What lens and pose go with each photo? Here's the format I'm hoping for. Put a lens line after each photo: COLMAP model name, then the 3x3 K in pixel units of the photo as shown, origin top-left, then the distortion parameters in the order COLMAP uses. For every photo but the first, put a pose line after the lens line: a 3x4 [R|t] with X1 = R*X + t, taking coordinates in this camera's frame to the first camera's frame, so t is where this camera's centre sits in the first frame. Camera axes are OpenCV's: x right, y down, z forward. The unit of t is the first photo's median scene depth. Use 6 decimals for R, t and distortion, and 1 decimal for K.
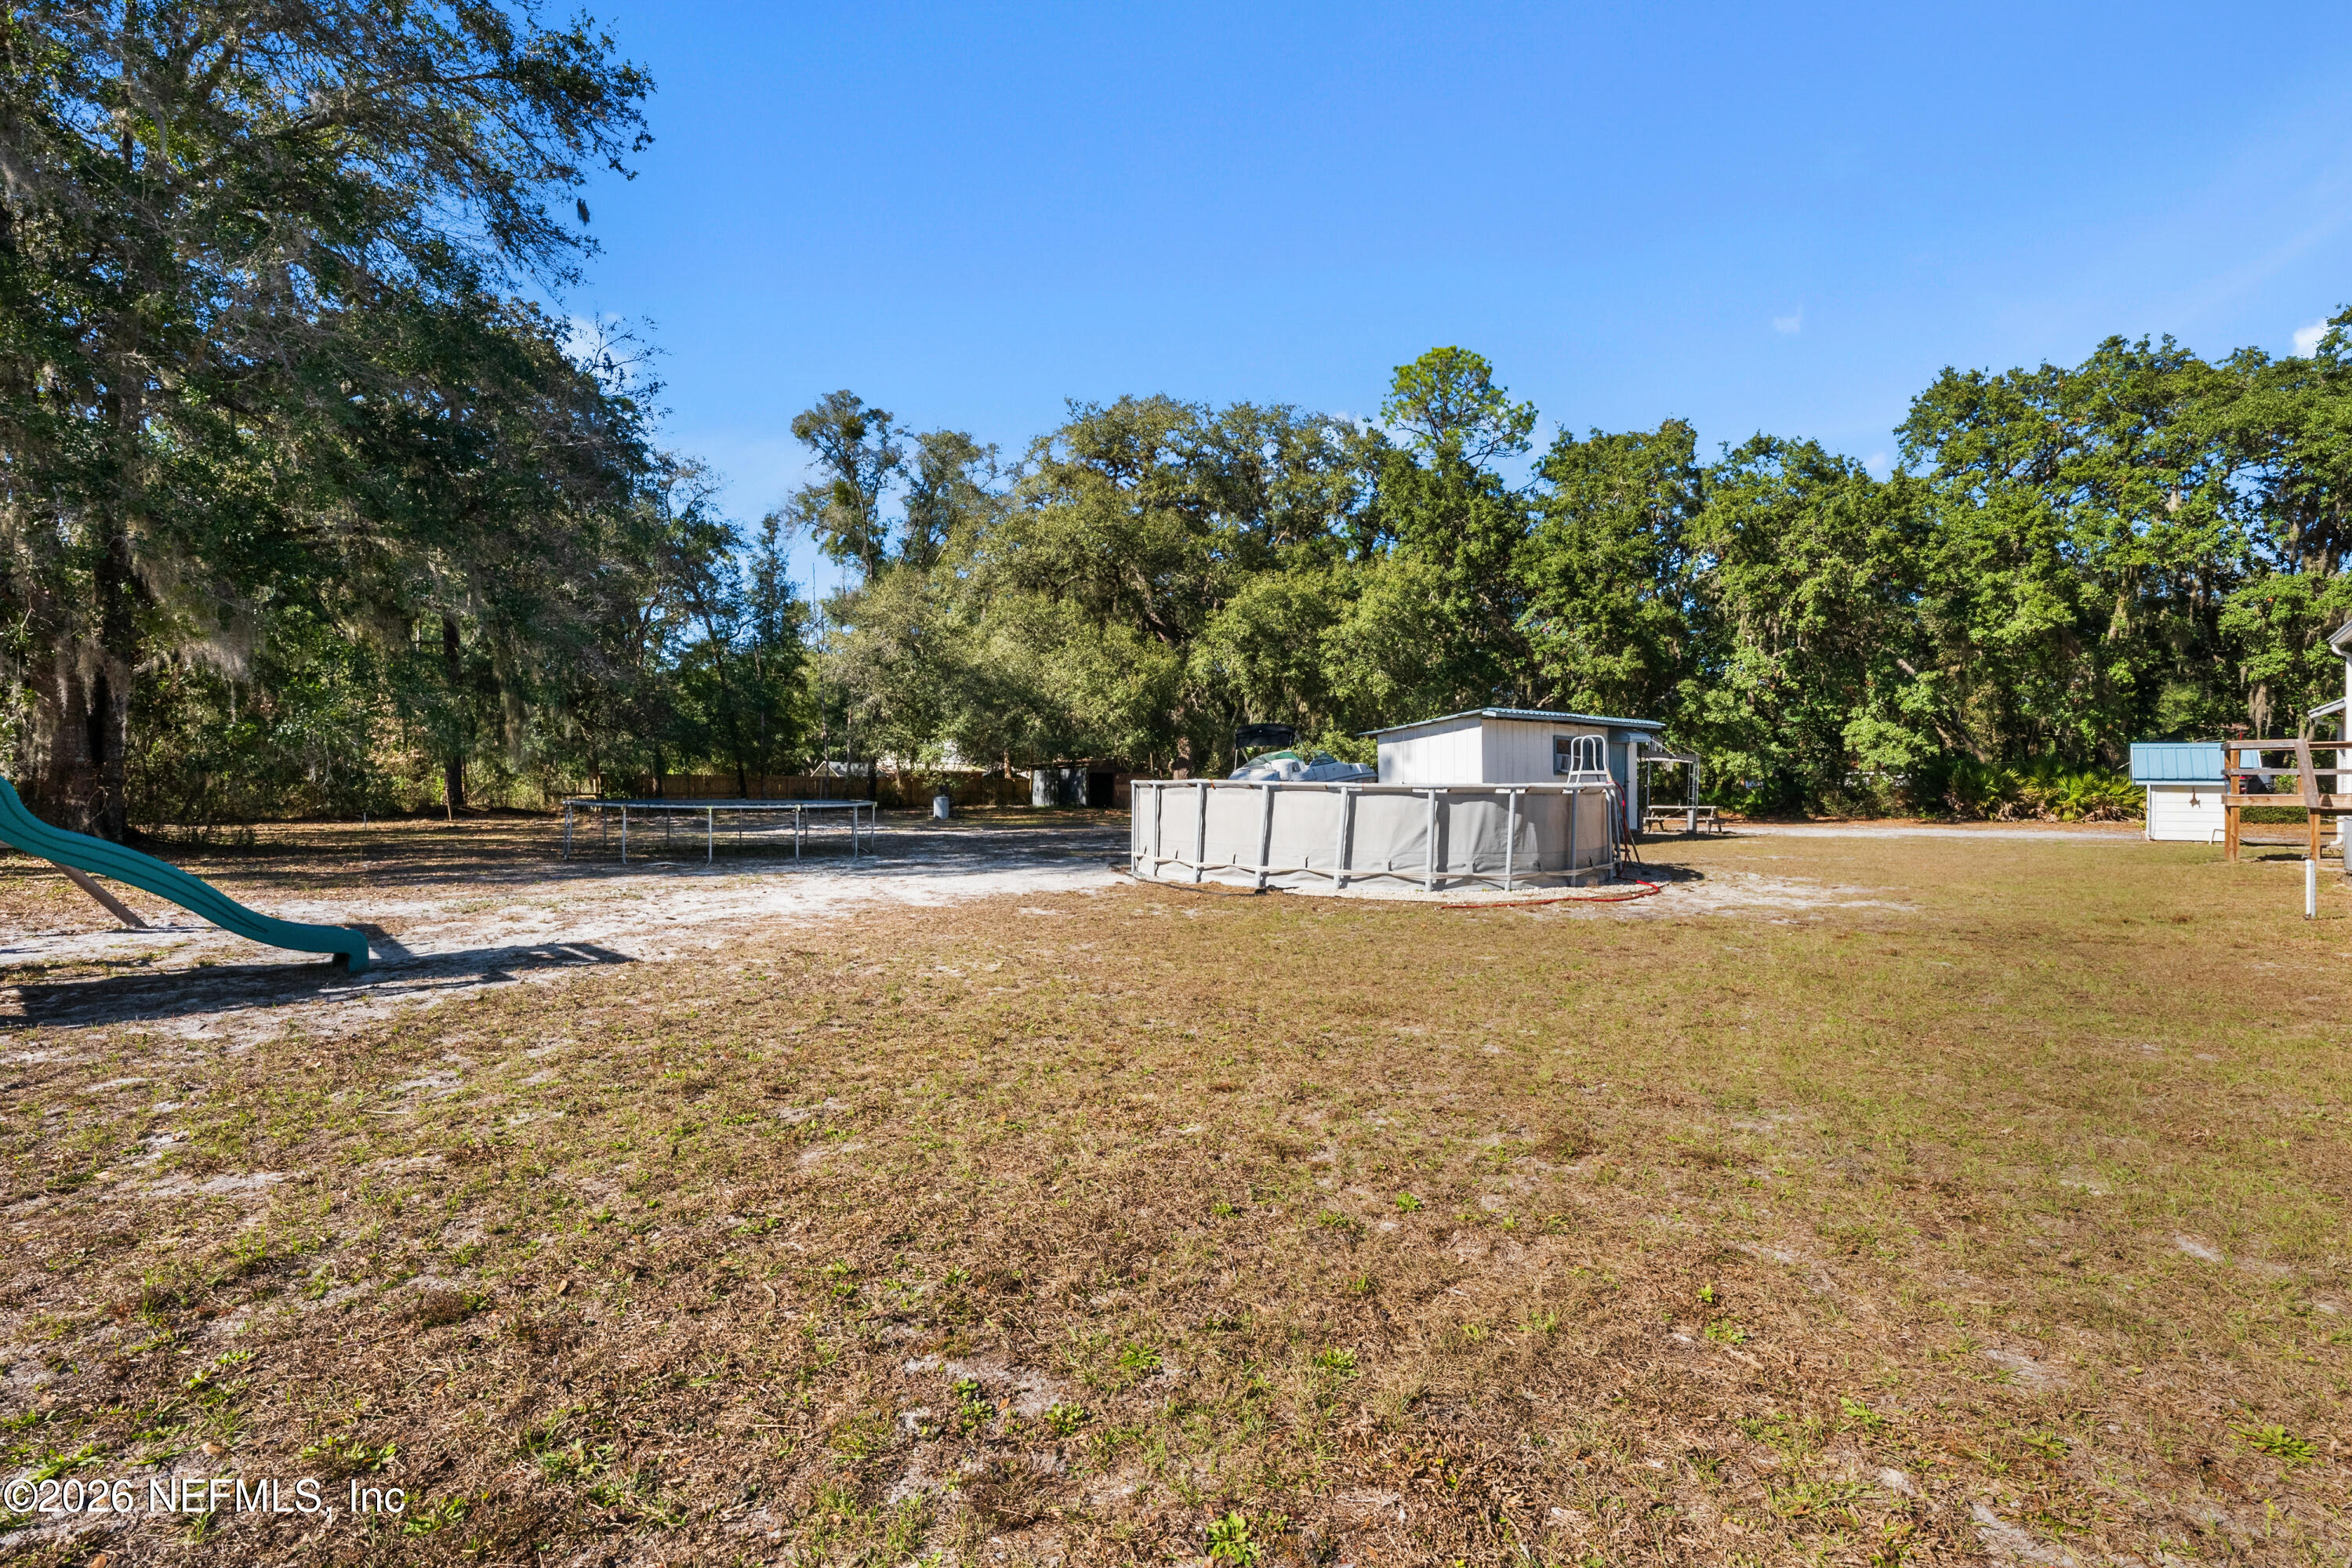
lens RADIAL K [[1035.5, 0, 1175.7], [0, 1035.5, 790.8], [0, 0, 1]] dist [-0.001327, 0.000537]
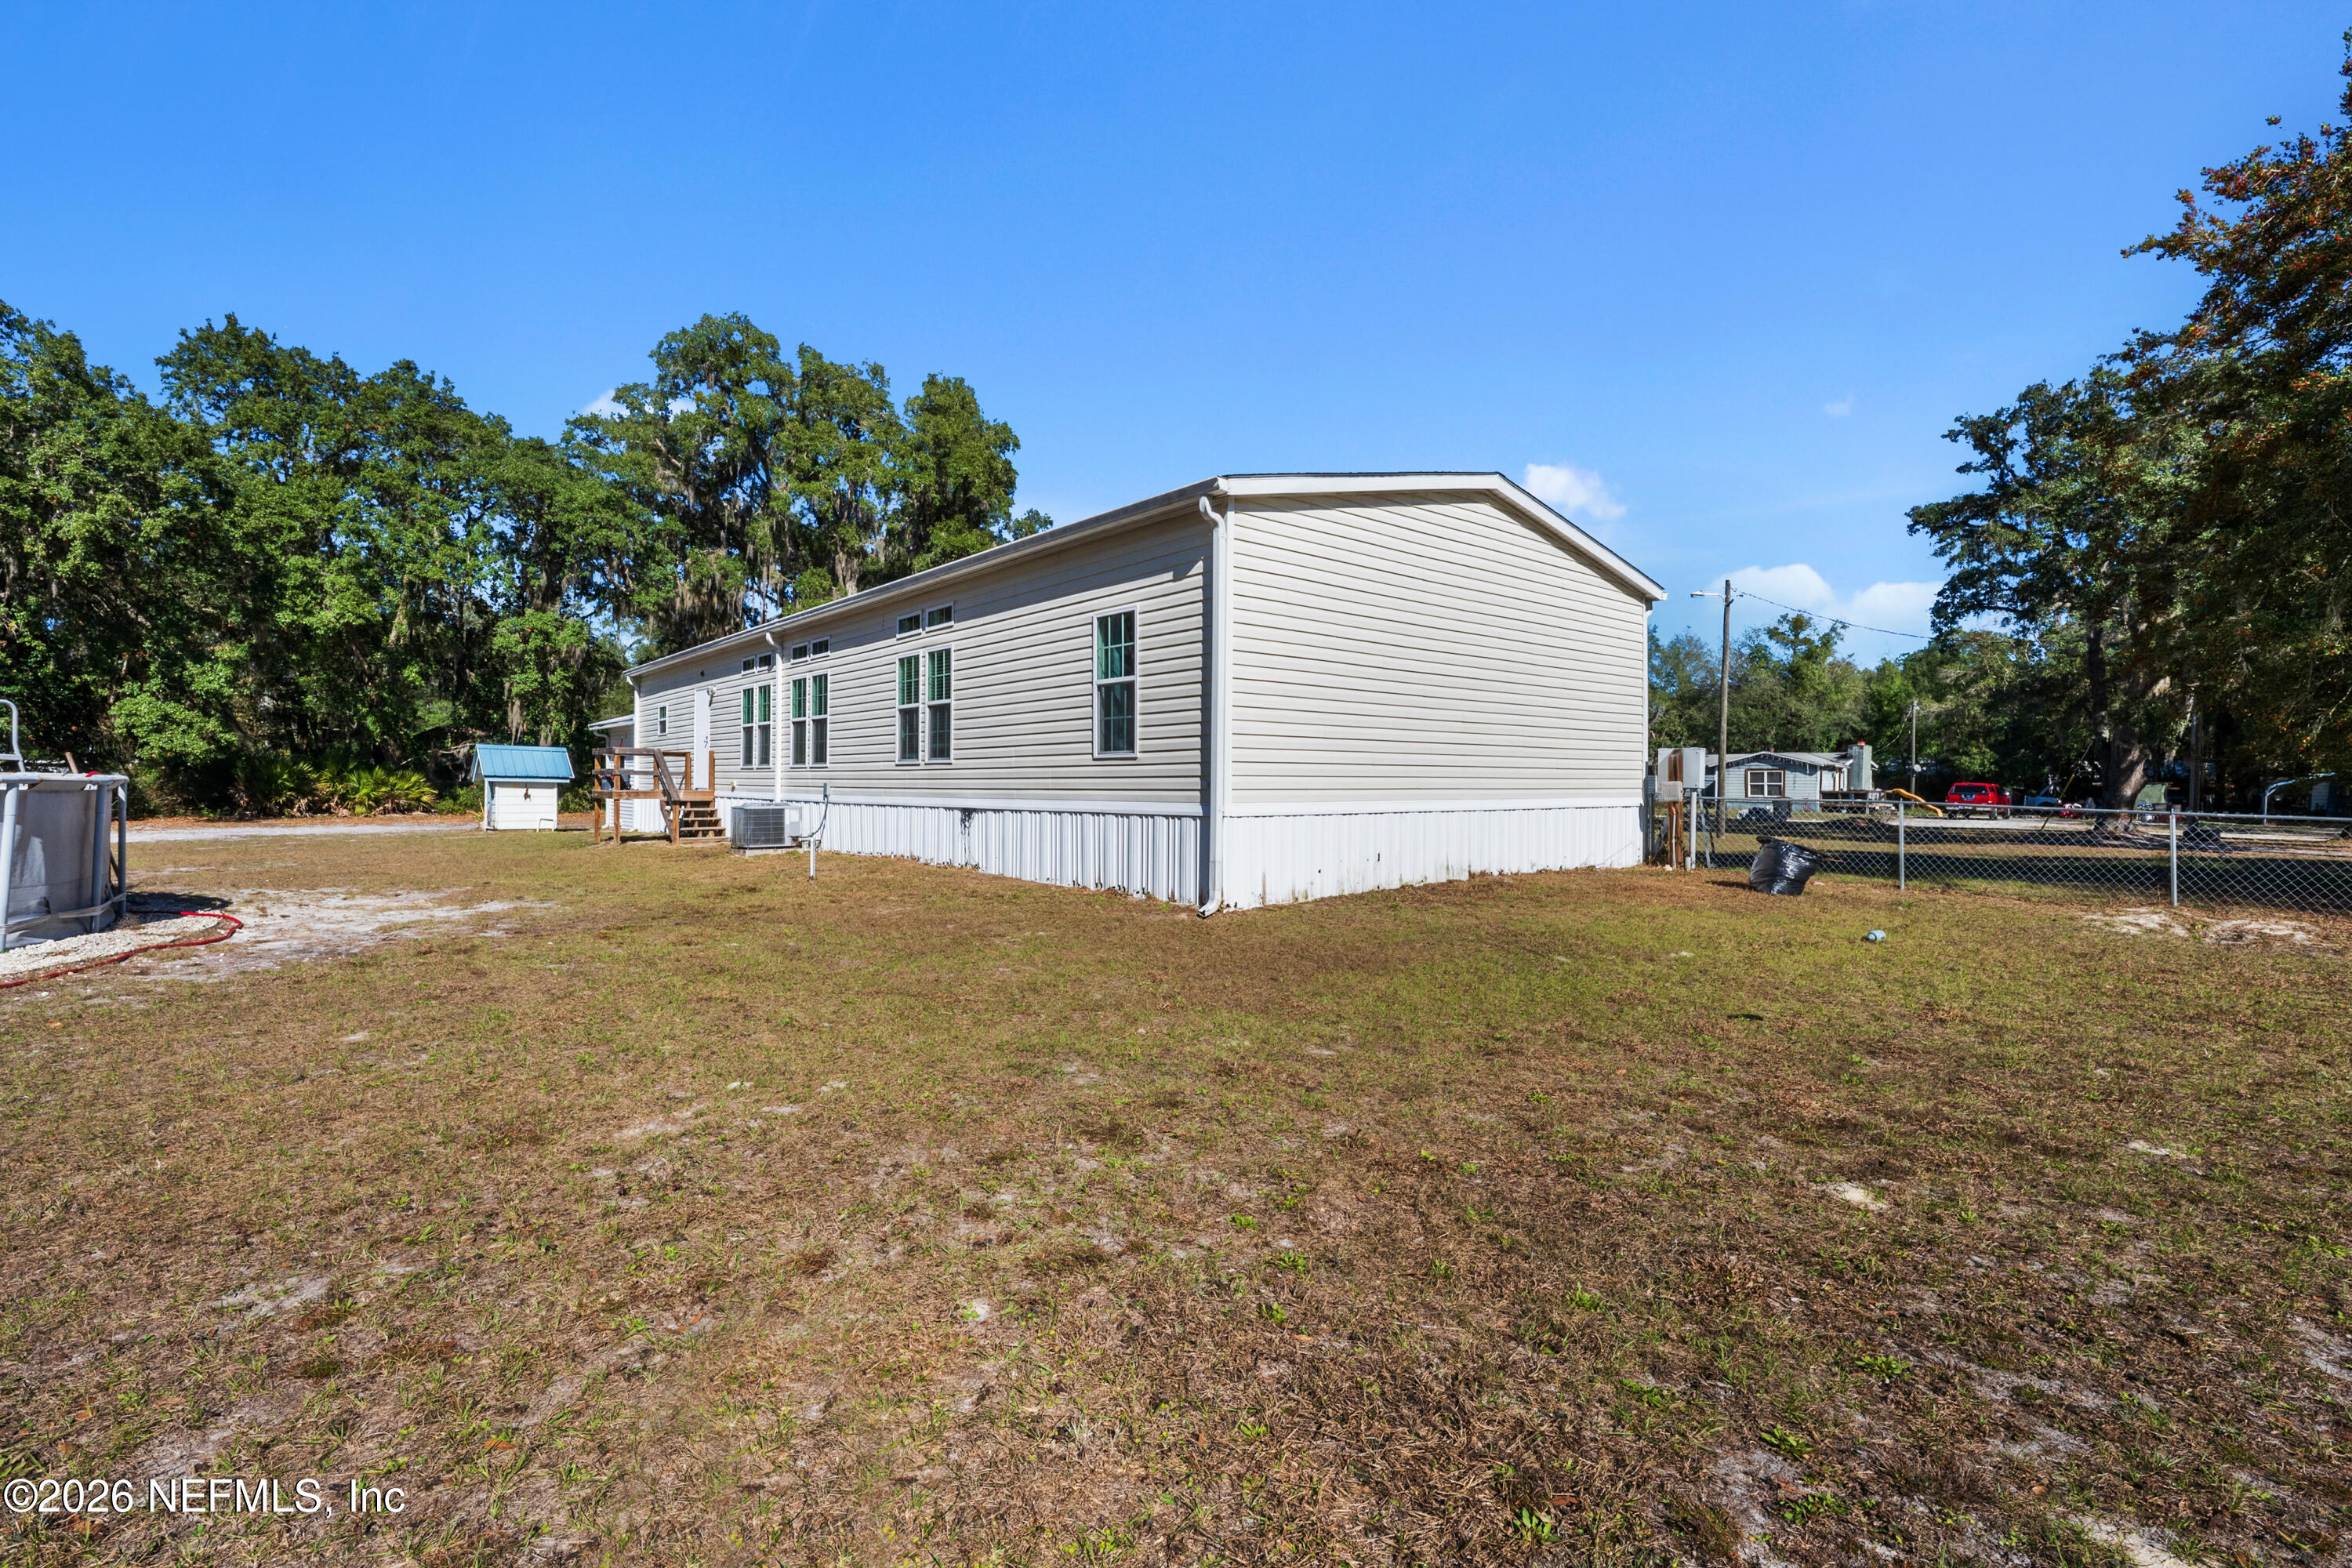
lens RADIAL K [[1042.9, 0, 1175.0], [0, 1042.9, 772.3], [0, 0, 1]] dist [0.002272, 0.000346]
pose [[0.115987, 0.016797, 0.993109, -0.068942], [-0.005308, 0.999853, -0.016291, -0.000433], [-0.993237, -0.003382, 0.116059, 0.086791]]
